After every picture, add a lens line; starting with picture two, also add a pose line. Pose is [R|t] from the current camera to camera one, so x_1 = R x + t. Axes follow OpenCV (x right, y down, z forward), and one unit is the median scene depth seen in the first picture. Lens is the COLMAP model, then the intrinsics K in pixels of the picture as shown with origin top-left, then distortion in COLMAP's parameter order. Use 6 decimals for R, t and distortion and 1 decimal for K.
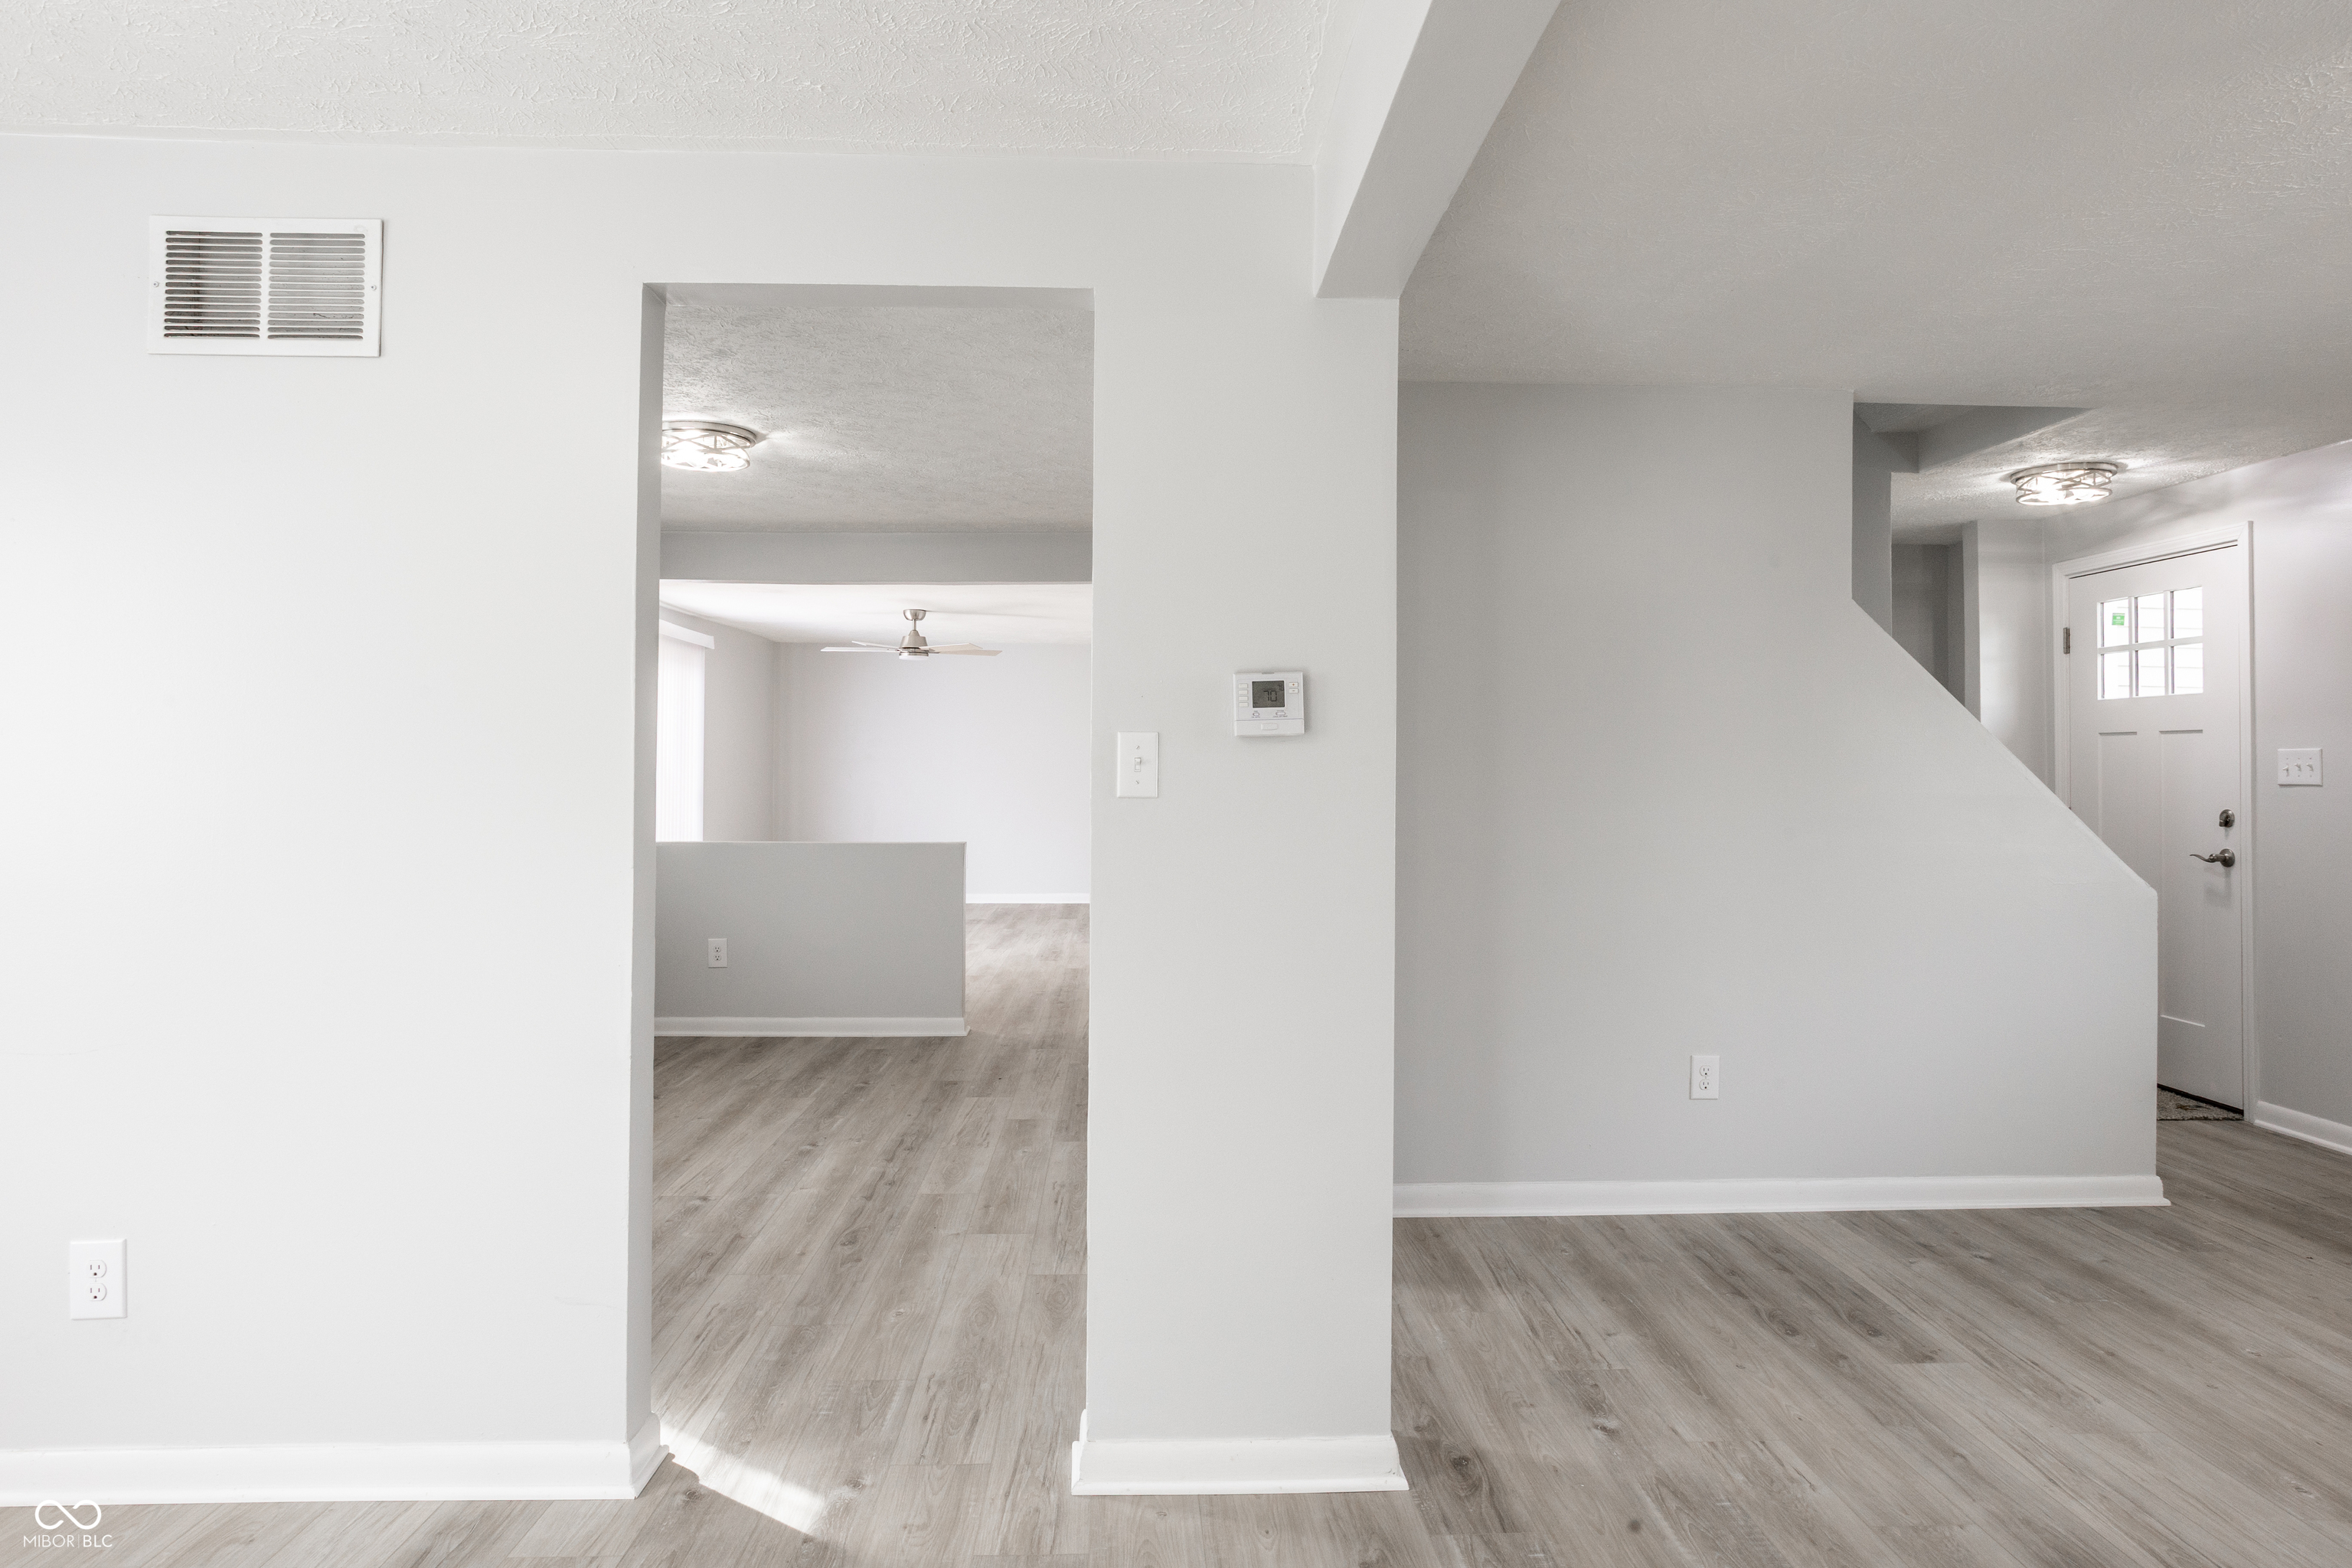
lens RADIAL K [[1420.8, 0, 1184.3], [0, 1420.8, 737.2], [0, 0, 1]] dist [-0.036930, 0.031268]
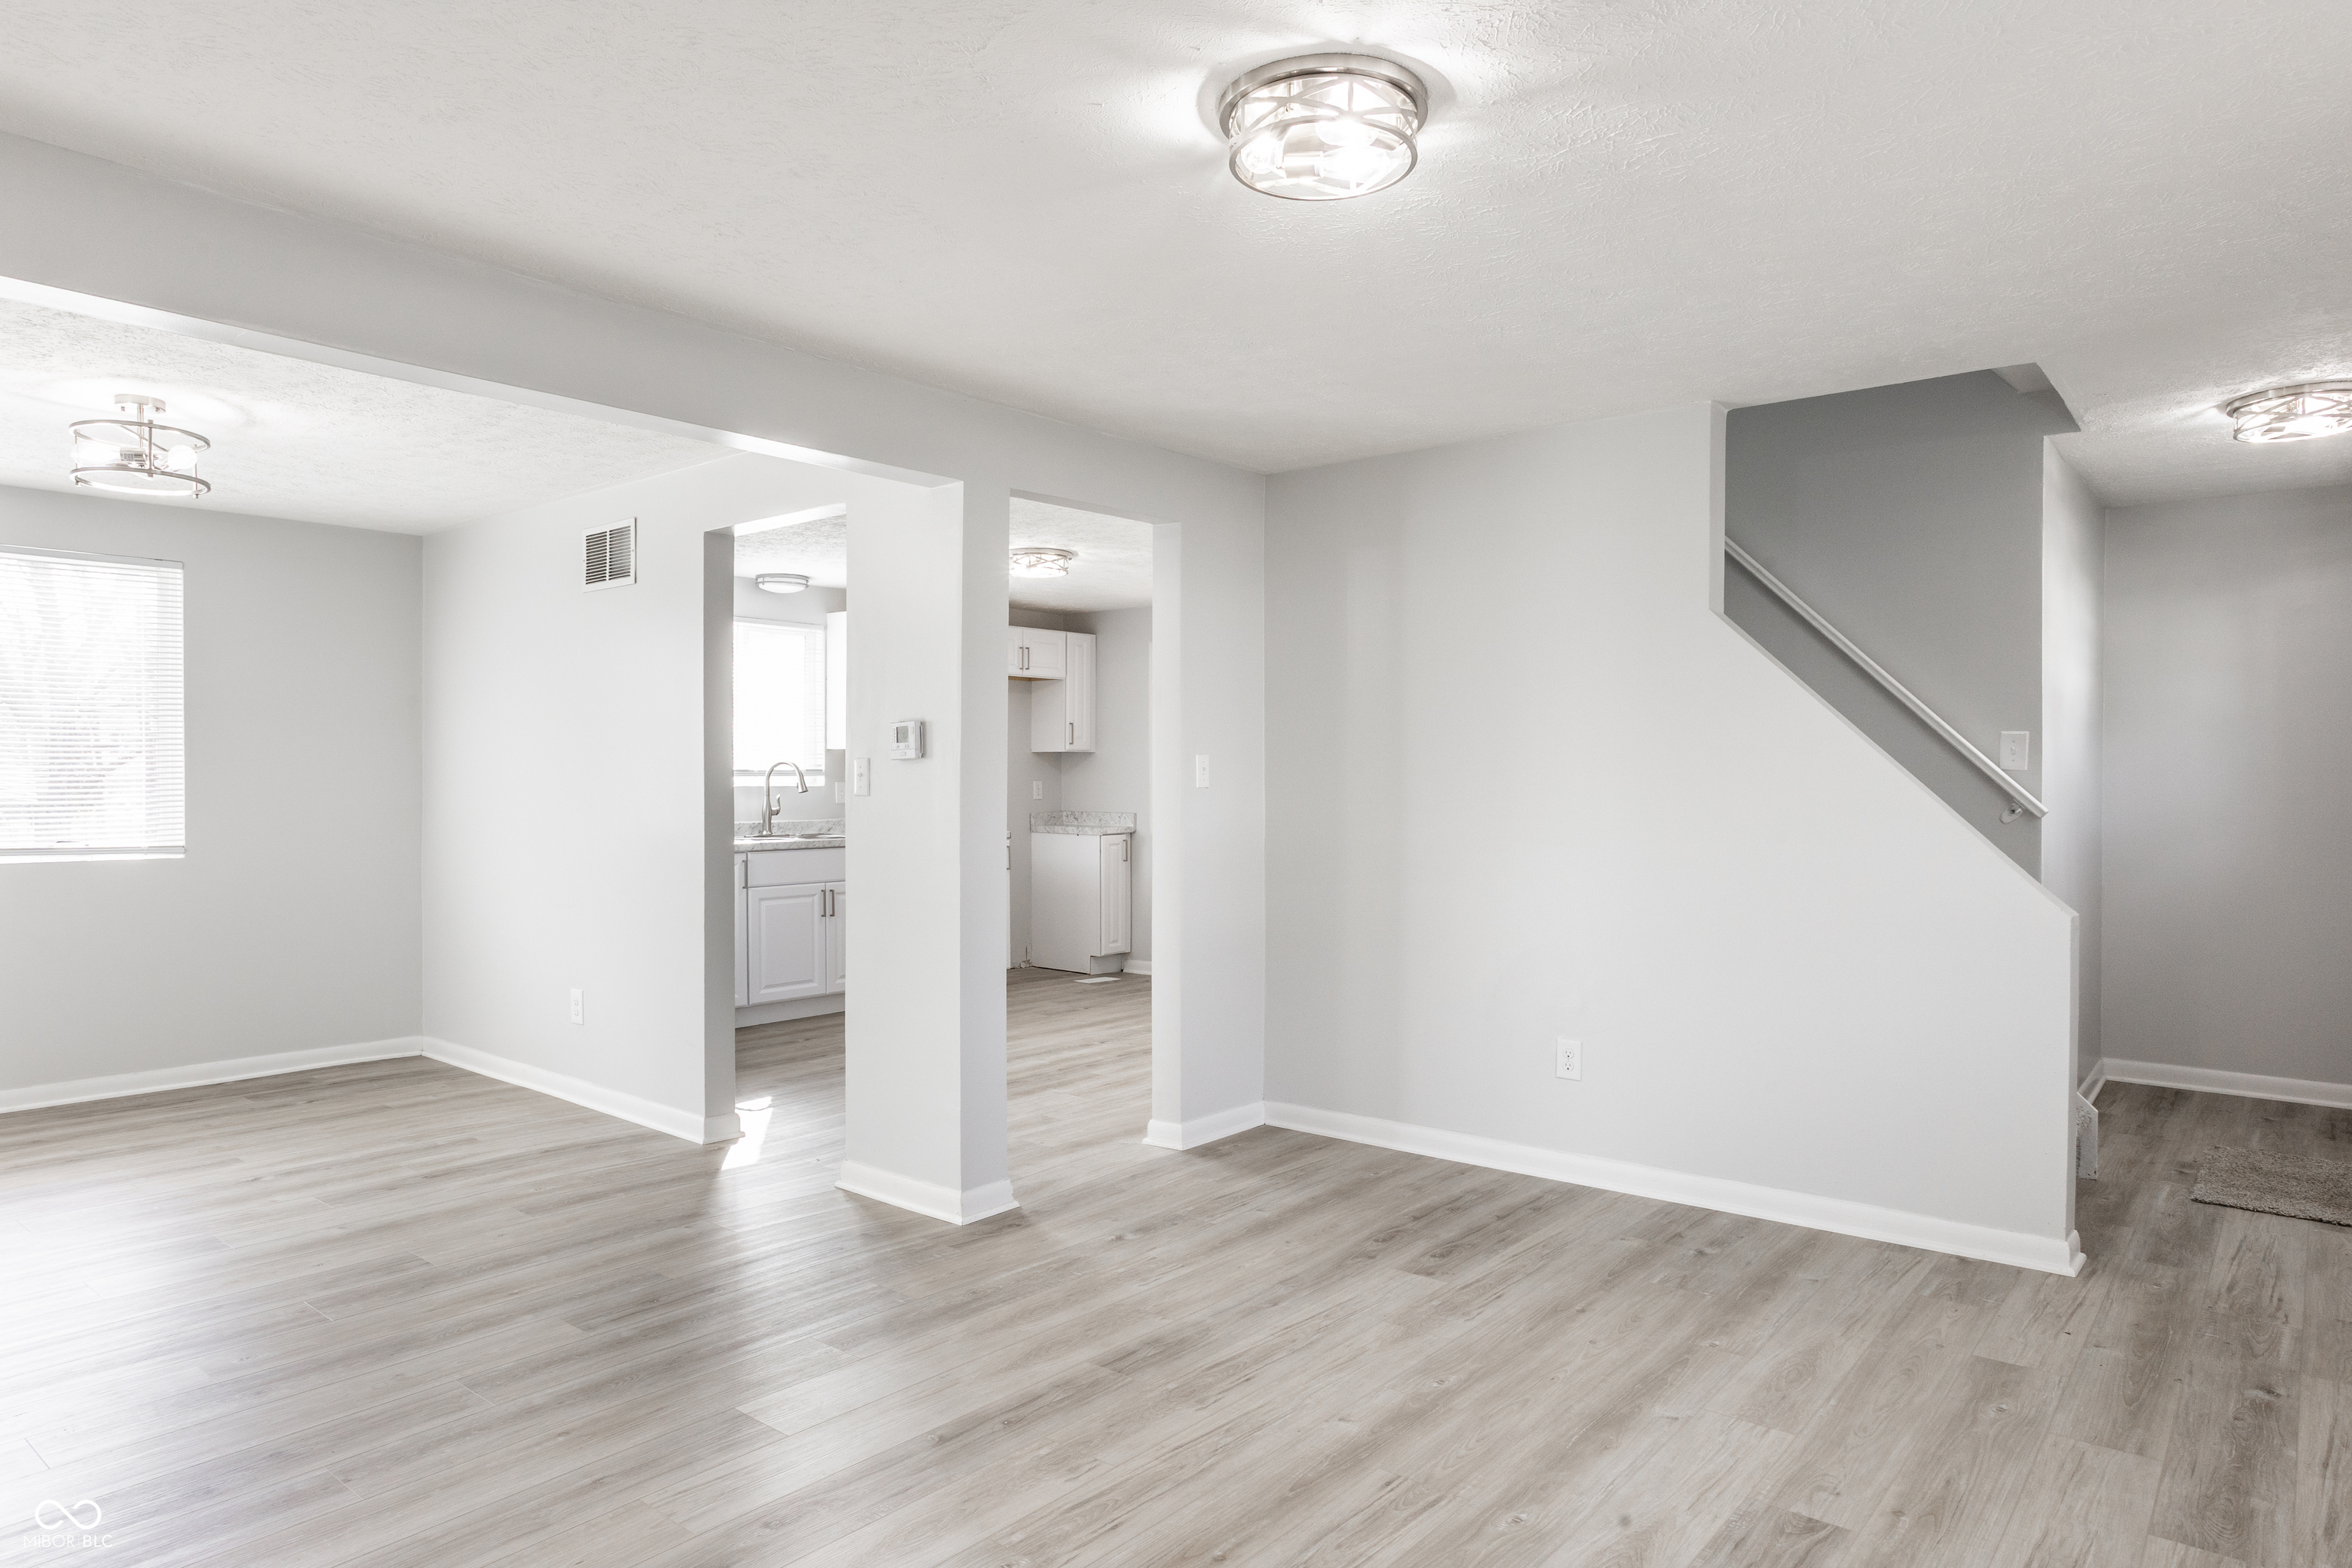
lens RADIAL K [[1420.8, 0, 1184.3], [0, 1420.8, 737.2], [0, 0, 1]] dist [-0.036930, 0.031268]
pose [[0.749418, -0.018215, -0.661847, 1.069929], [0.013267, 0.999834, -0.012495, -0.001339], [0.661965, 0.000583, 0.749535, -0.033755]]
